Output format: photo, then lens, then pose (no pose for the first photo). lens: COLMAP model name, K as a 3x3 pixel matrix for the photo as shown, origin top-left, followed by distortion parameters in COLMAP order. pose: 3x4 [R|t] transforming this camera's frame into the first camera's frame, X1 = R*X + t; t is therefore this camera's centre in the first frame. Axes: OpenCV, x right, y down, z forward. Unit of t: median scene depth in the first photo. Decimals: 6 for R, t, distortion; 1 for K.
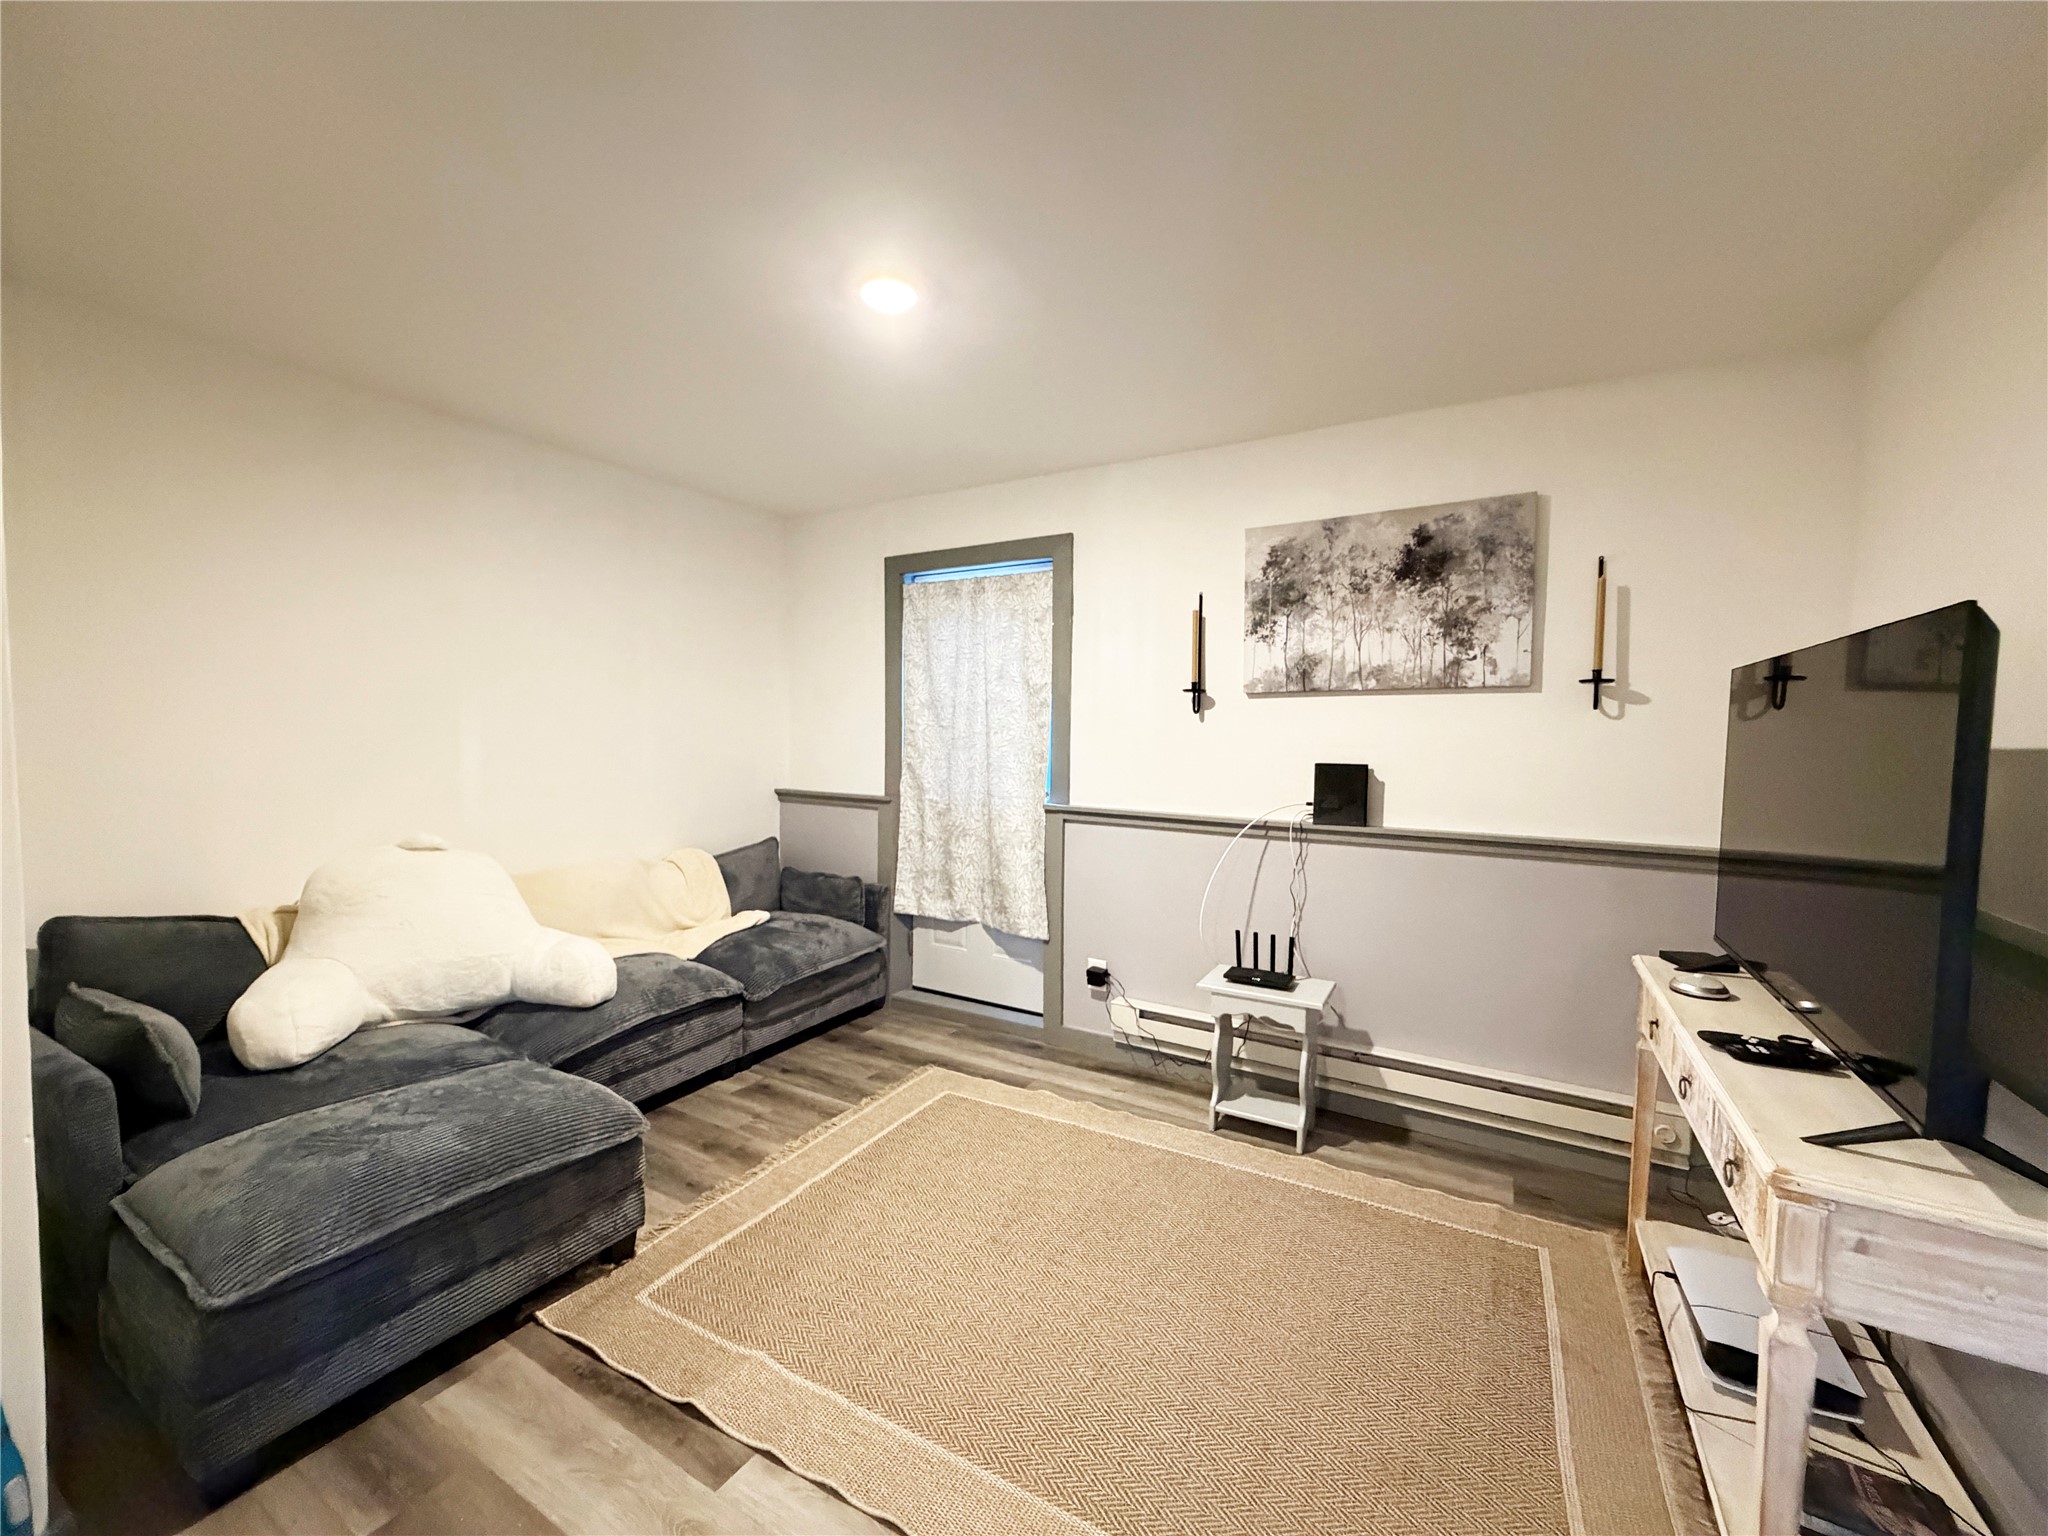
lens RADIAL K [[812.9, 0, 1025.3], [0, 812.9, 772.0], [0, 0, 1]] dist [-0.002936, 0.000280]
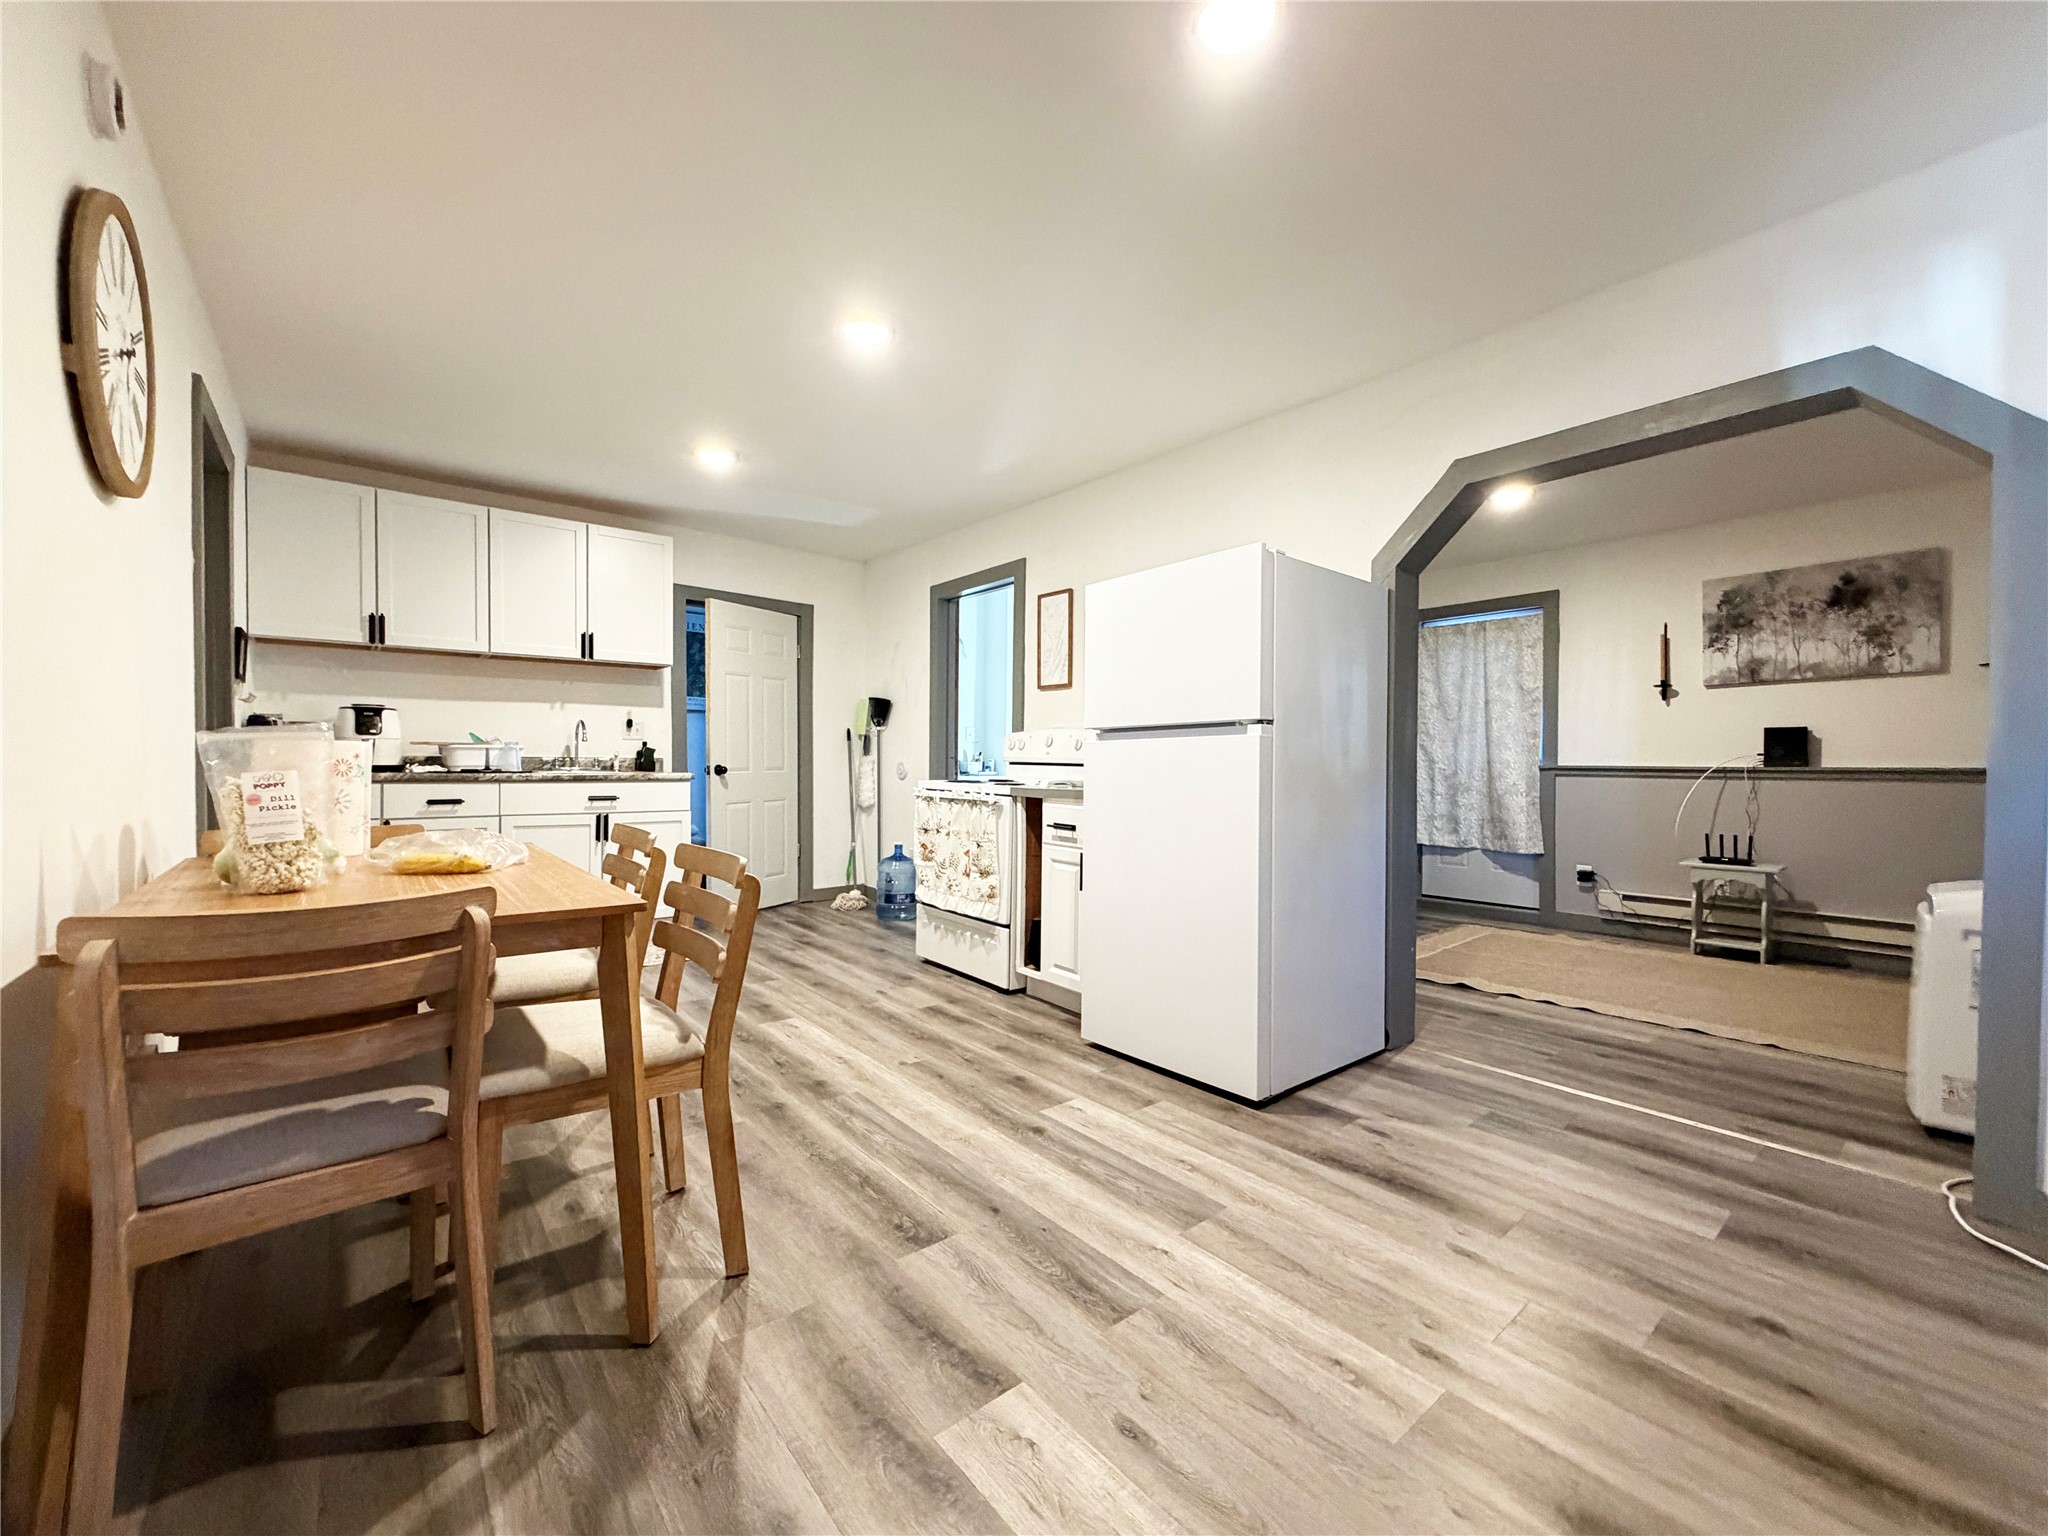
lens RADIAL K [[812.9, 0, 1025.0], [0, 812.9, 767.5], [0, 0, 1]] dist [-0.002936, 0.000280]
pose [[0.938887, -0.003867, -0.344205, -0.427191], [-0.014010, 0.998679, -0.049433, 0.158109], [0.343941, 0.051235, 0.937592, -0.914373]]
